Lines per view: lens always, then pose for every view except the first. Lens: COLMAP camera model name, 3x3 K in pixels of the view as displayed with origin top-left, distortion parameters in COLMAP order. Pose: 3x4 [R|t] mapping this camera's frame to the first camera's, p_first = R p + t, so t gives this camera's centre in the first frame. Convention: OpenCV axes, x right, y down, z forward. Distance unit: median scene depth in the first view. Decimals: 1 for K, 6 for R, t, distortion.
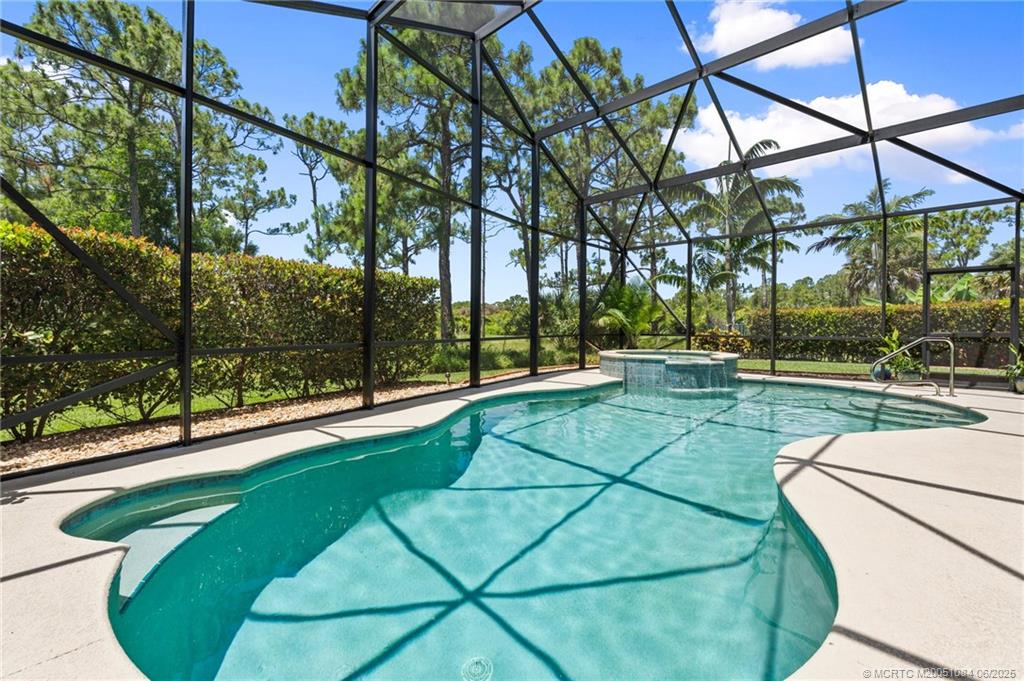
lens RADIAL K [[454.2, 0, 513.0], [0, 454.2, 334.4], [0, 0, 1]] dist [-0.006469, 0.001827]
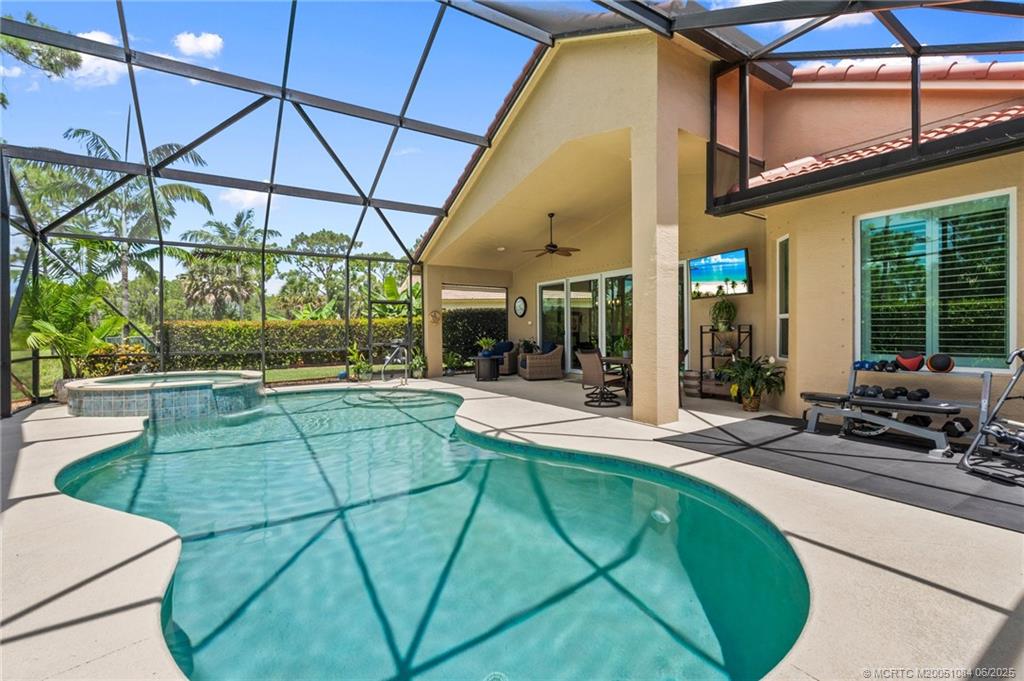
lens RADIAL K [[454.2, 0, 512.8], [0, 454.2, 335.2], [0, 0, 1]] dist [-0.006469, 0.001827]
pose [[0.214290, -0.014316, 0.976665, -0.385657], [0.028444, 0.999560, 0.008411, -0.028583], [-0.976356, 0.025978, 0.214603, 0.243713]]
